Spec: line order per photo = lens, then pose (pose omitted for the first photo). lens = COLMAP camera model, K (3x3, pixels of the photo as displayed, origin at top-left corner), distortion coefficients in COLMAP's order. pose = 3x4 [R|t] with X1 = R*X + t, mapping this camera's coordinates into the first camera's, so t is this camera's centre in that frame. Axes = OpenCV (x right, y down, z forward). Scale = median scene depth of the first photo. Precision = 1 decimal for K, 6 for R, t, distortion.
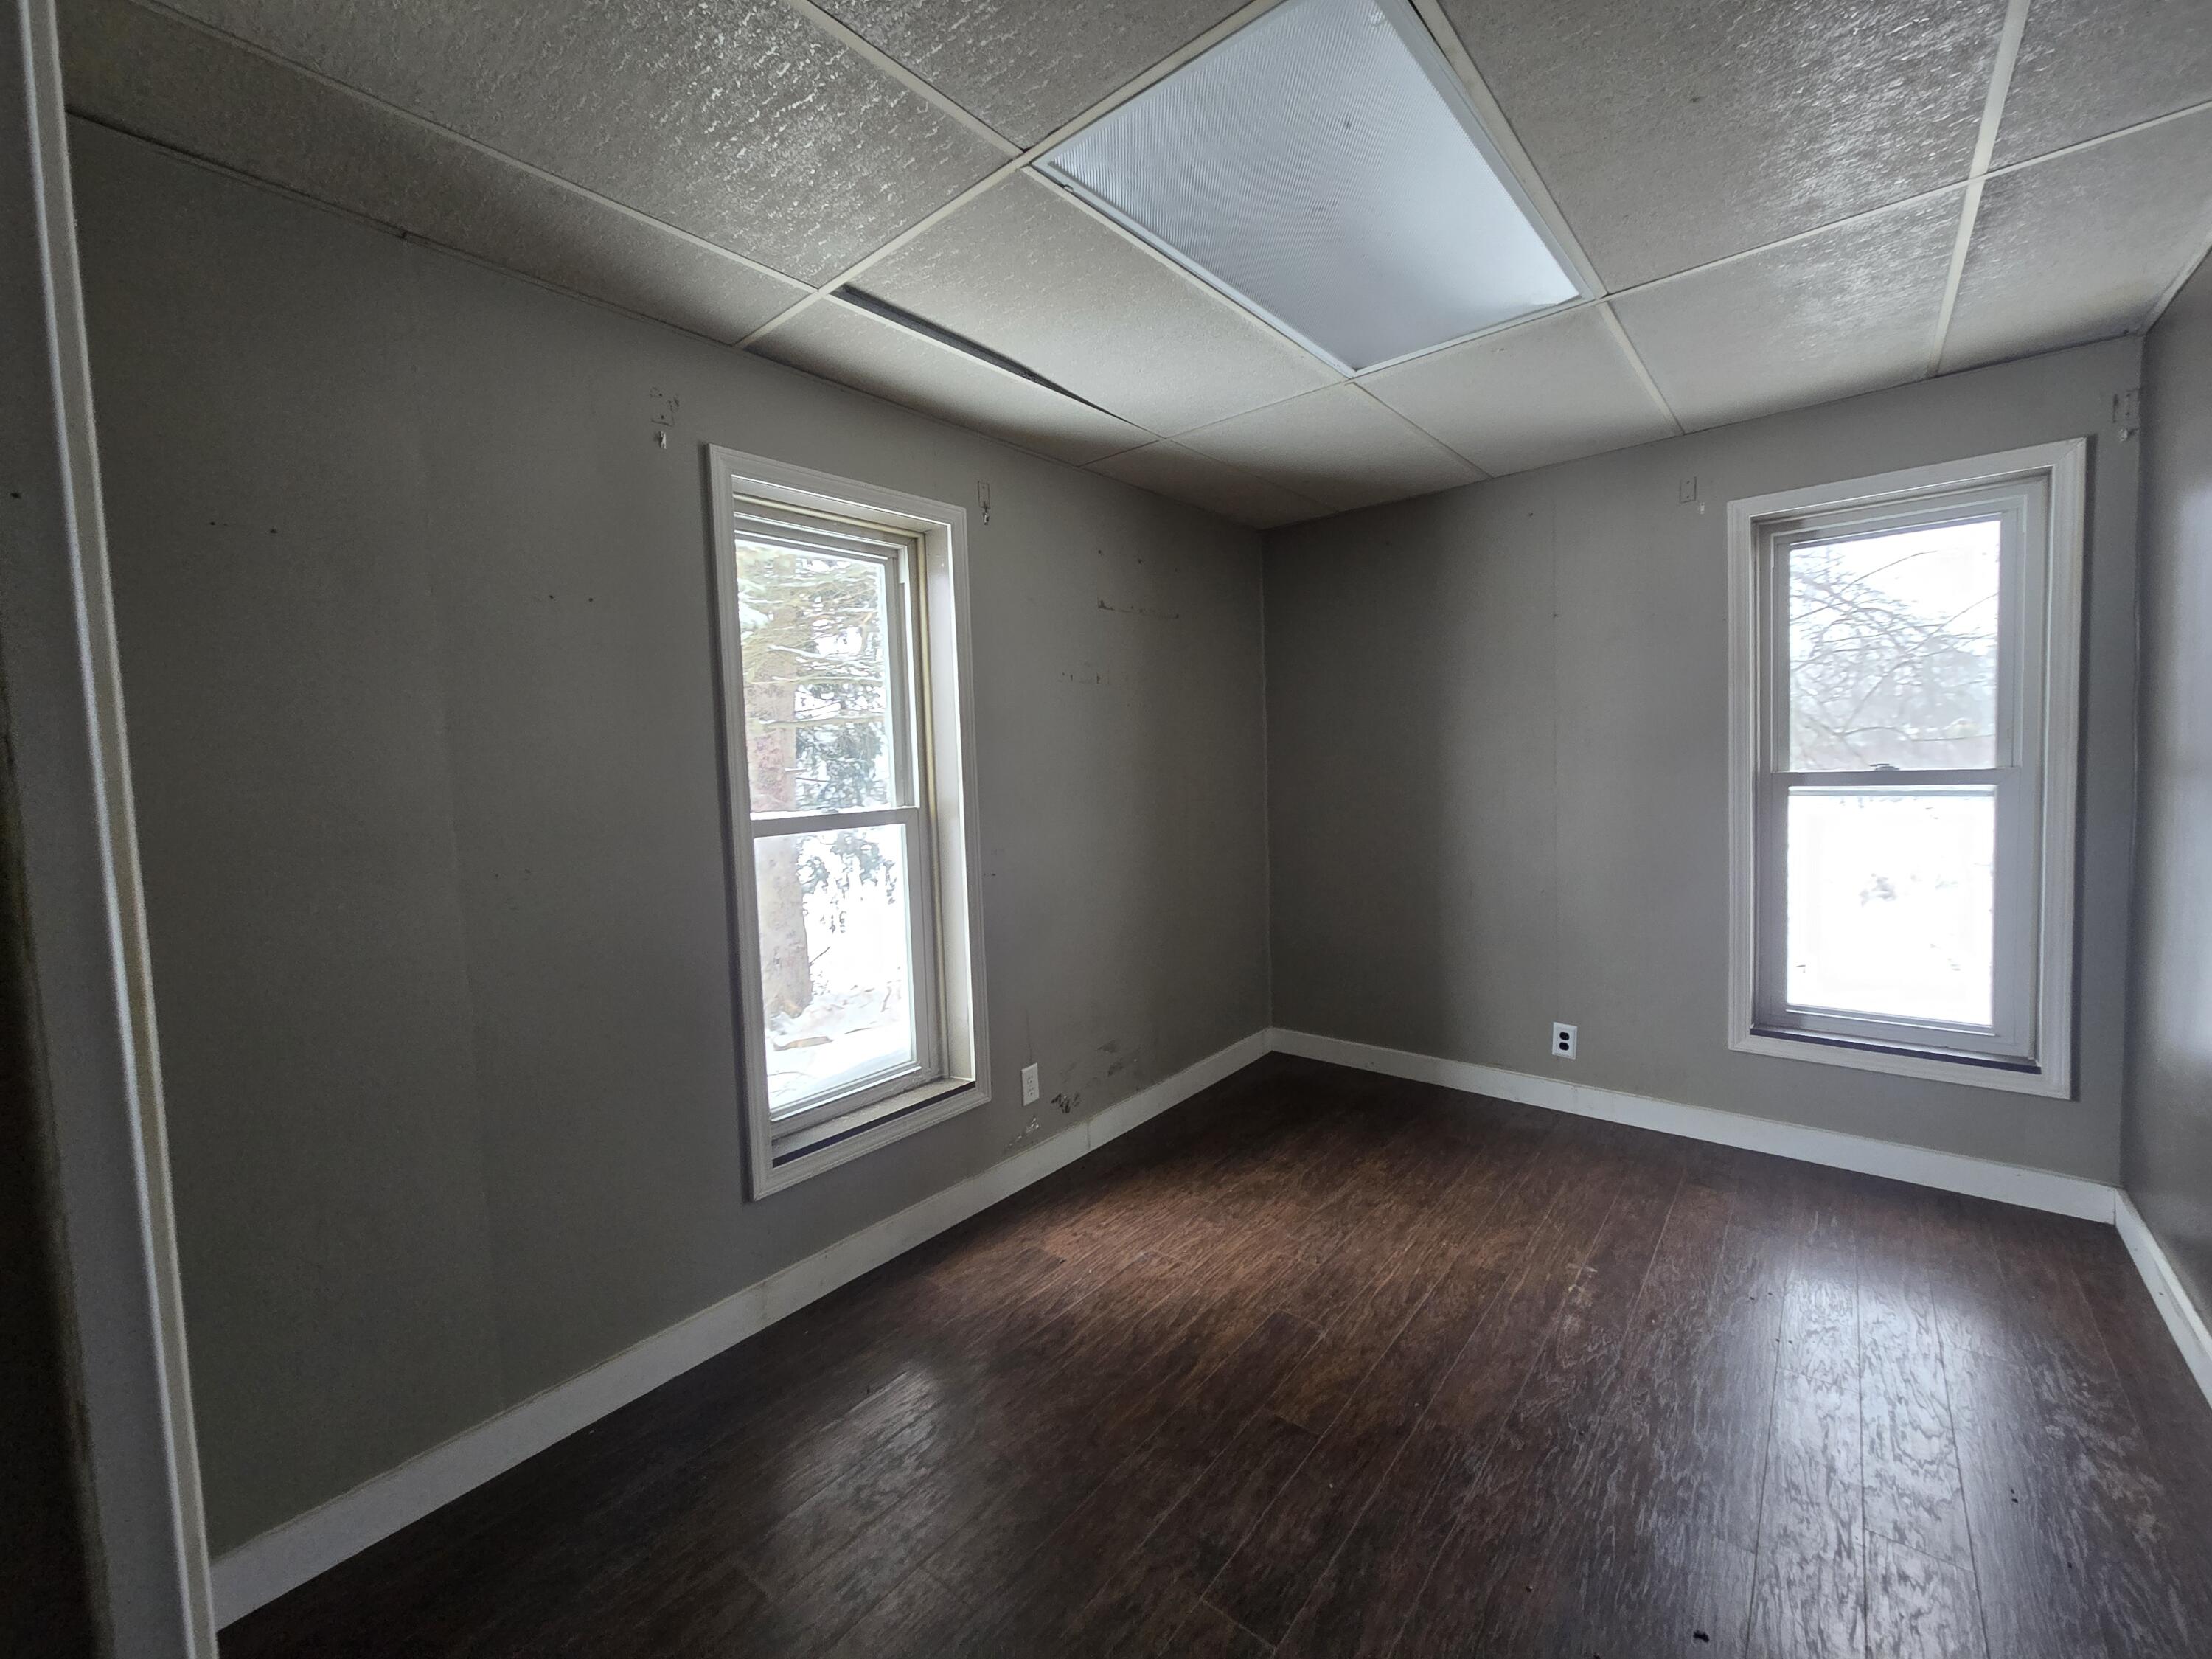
lens RADIAL K [[908.8, 0, 1115.4], [0, 908.8, 814.8], [0, 0, 1]] dist [-0.004965, 0.004054]
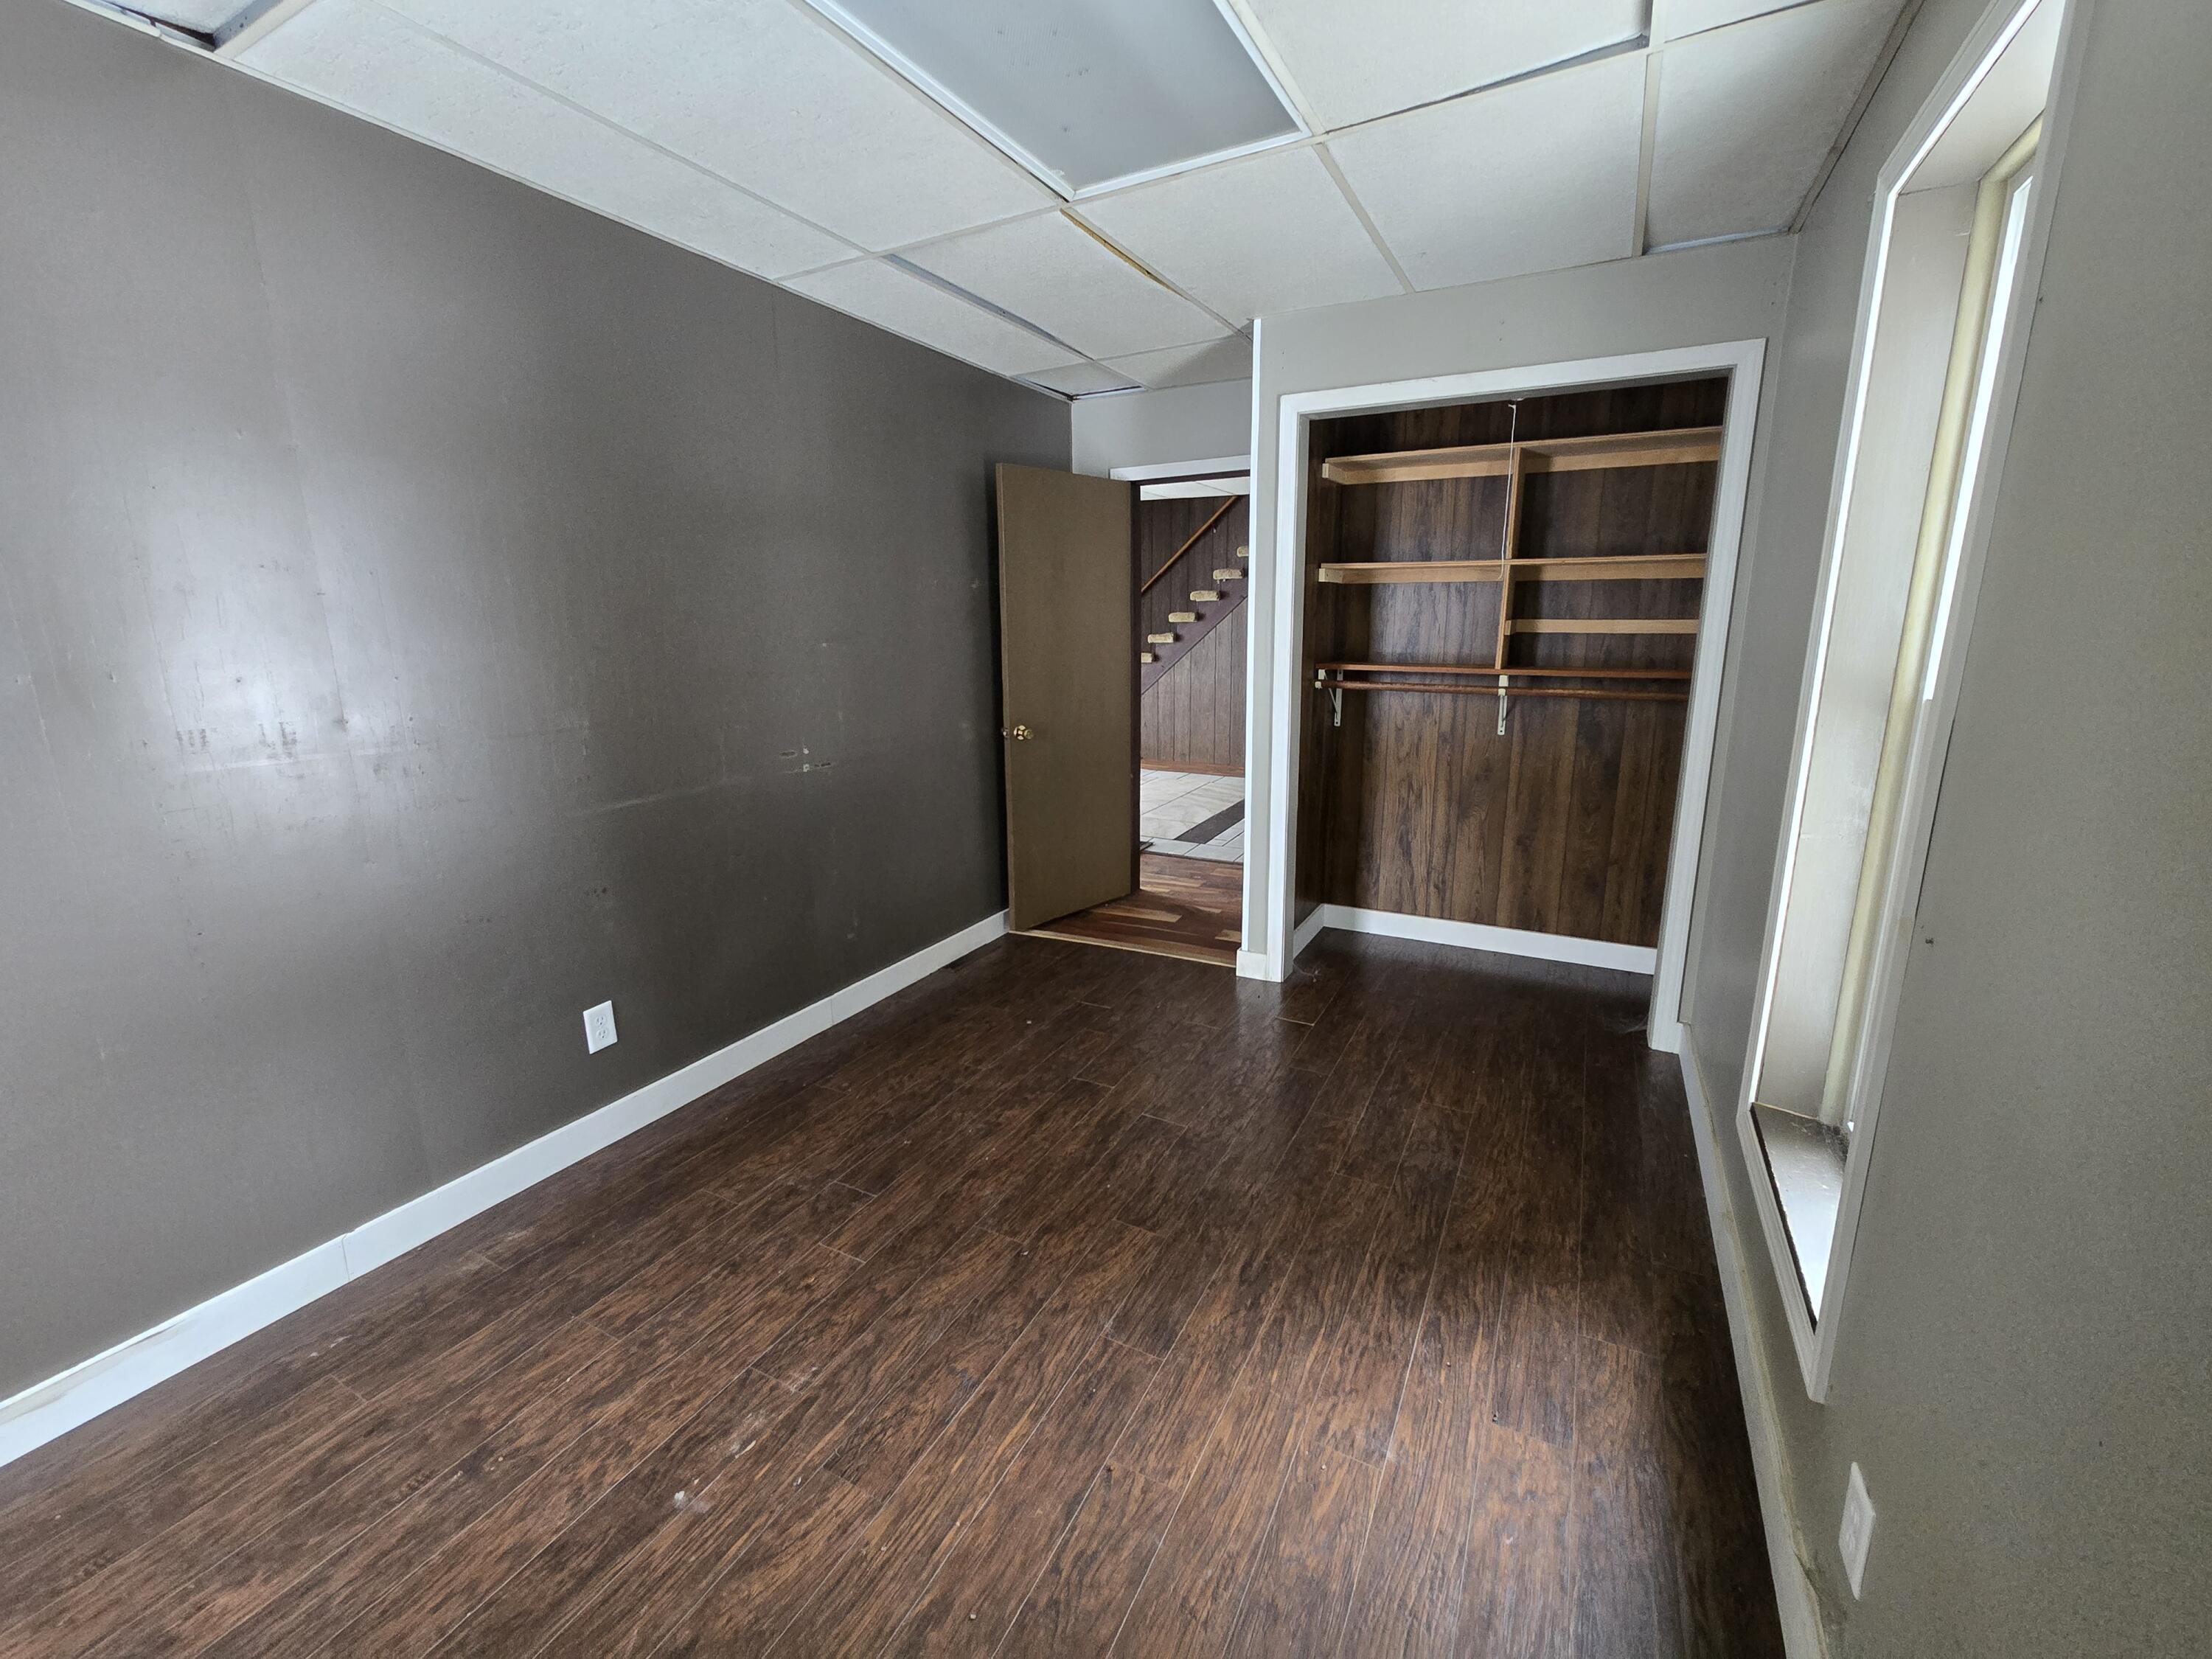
lens RADIAL K [[908.8, 0, 1115.4], [0, 908.8, 814.8], [0, 0, 1]] dist [-0.004965, 0.004054]
pose [[-0.980171, 0.083806, -0.179560, 0.302314], [0.029727, 0.958095, 0.284902, -0.118736], [0.195912, 0.273915, -0.941588, 1.511053]]
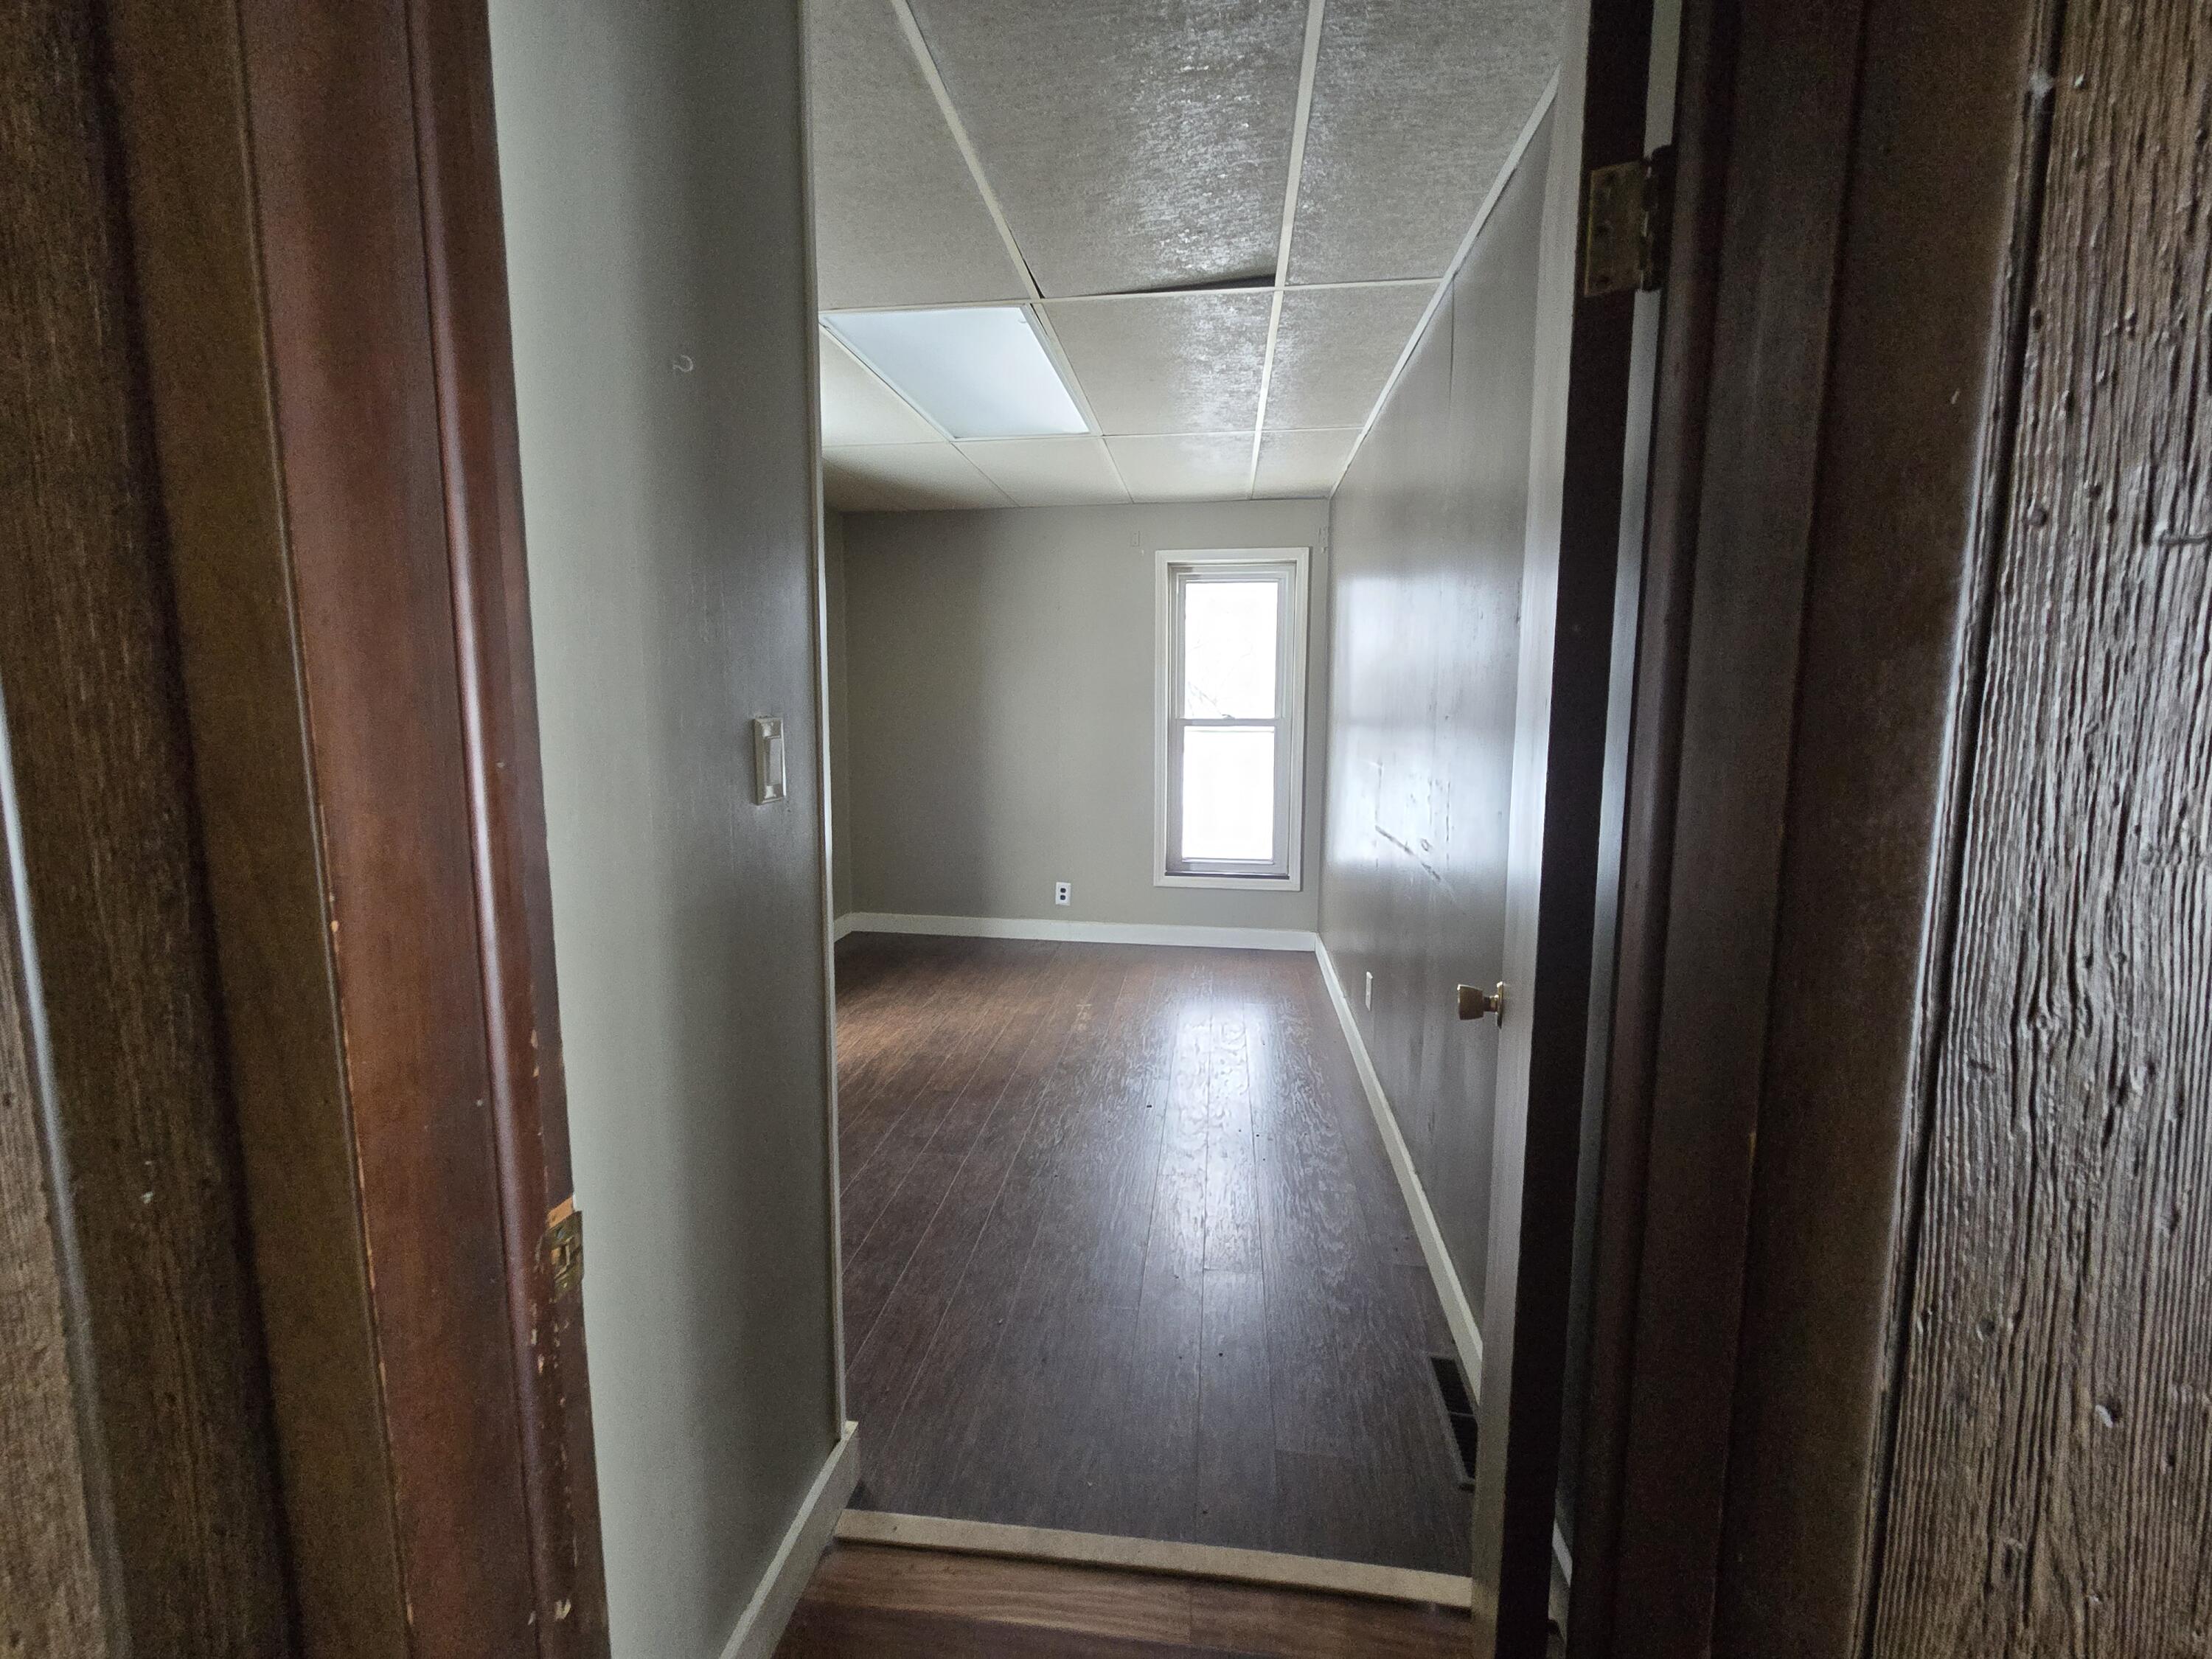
lens RADIAL K [[908.8, 0, 1115.4], [0, 908.8, 814.8], [0, 0, 1]] dist [-0.004965, 0.004054]
pose [[0.845250, -0.023838, 0.533839, -0.331469], [-0.004069, 0.998688, 0.051038, 0.058138], [-0.534355, -0.045312, 0.844044, -0.443692]]
